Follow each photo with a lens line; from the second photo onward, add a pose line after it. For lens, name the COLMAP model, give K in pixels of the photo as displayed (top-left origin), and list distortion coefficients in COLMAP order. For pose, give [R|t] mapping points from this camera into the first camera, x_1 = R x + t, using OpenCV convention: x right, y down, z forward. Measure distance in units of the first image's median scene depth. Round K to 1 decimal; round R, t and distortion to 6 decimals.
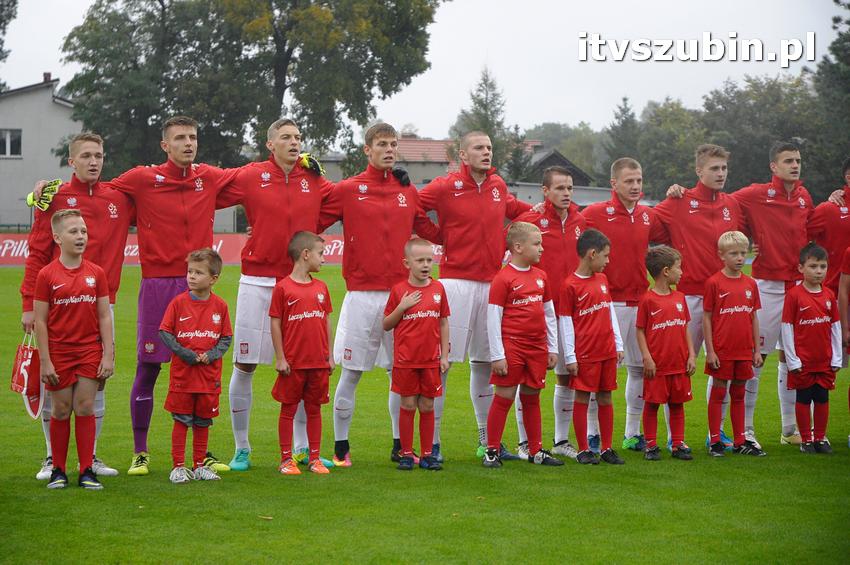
lens RADIAL K [[2534.8, 0, 425.0], [0, 2534.8, 282.5], [0, 0, 1]] dist [0.037083, 1.482885]
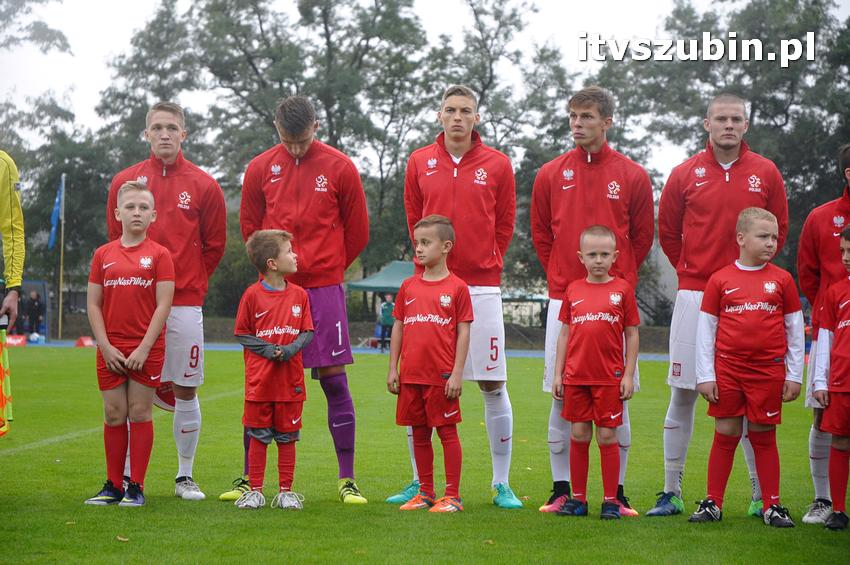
lens RADIAL K [[2534.8, 0, 425.0], [0, 2534.8, 282.5], [0, 0, 1]] dist [0.037083, 1.482885]
pose [[0.863439, -0.000205, -0.504453, 0.316399], [-0.024478, 0.998805, -0.042302, 0.031747], [0.503858, 0.048873, 0.862403, 0.262534]]
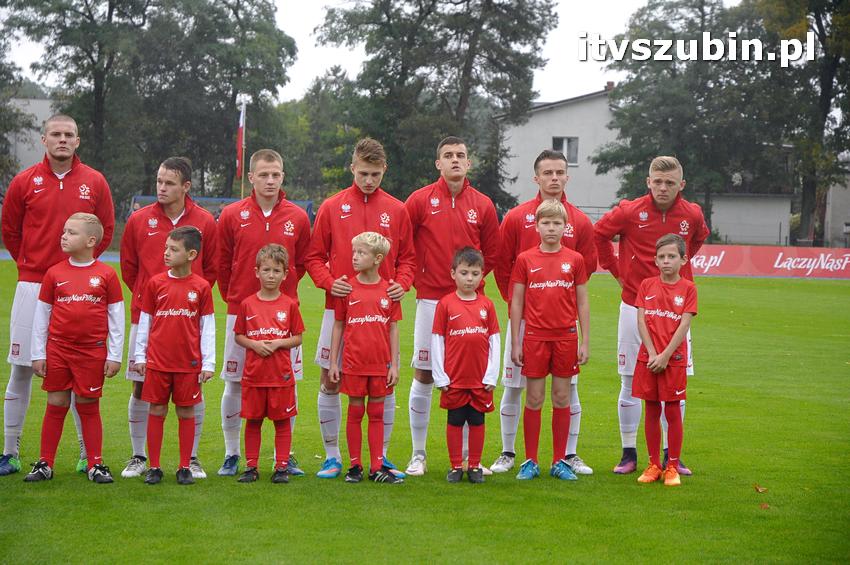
lens RADIAL K [[2508.8, 0, 425.0], [0, 2508.8, 282.5], [0, 0, 1]] dist [0.224354, 2.656551]
pose [[0.961438, 0.026829, -0.273708, 0.378916], [-0.028043, 0.999607, -0.000523, -0.002229], [0.273587, 0.008179, 0.961813, 0.140937]]
